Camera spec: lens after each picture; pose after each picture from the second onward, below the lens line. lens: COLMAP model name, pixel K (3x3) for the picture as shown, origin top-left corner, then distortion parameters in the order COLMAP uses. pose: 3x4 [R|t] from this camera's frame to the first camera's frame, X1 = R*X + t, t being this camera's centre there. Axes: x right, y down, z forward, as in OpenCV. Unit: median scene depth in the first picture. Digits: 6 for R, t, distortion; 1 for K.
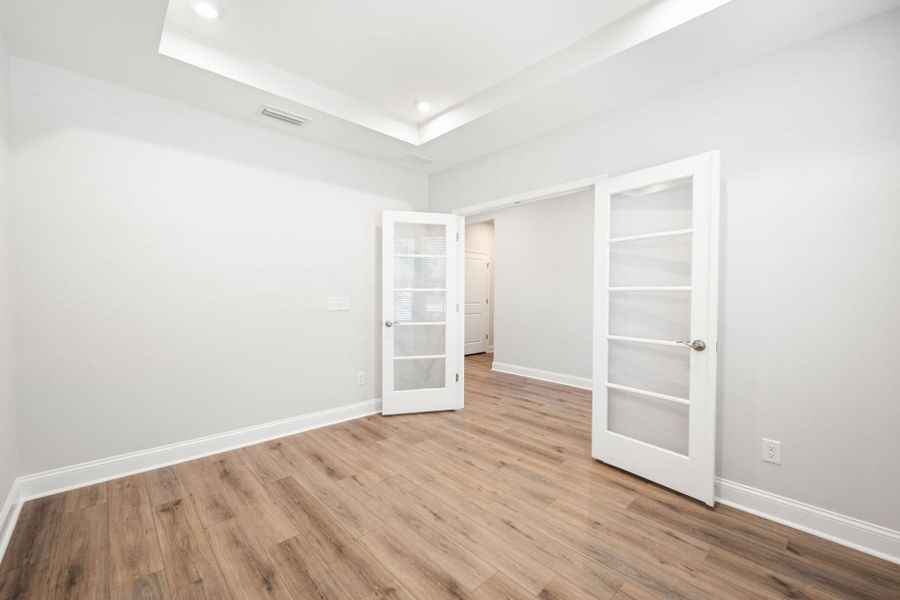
lens RADIAL K [[362.4, 0, 450.0], [0, 362.4, 300.0], [0, 0, 1]] dist [-0.000202, -0.000022]
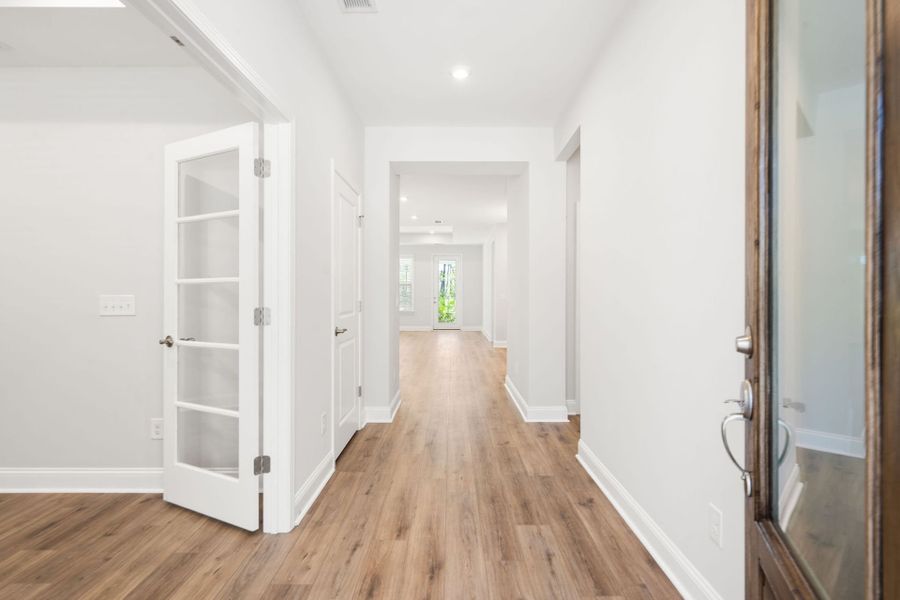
lens RADIAL K [[460.5, 0, 450.1], [0, 460.5, 294.8], [0, 0, 1]] dist [0.000366, -0.000235]
pose [[0.733314, -0.004114, -0.679877, 0.981220], [-0.008334, 0.999852, -0.015040, -0.000730], [0.679839, 0.016695, 0.733172, 1.166732]]
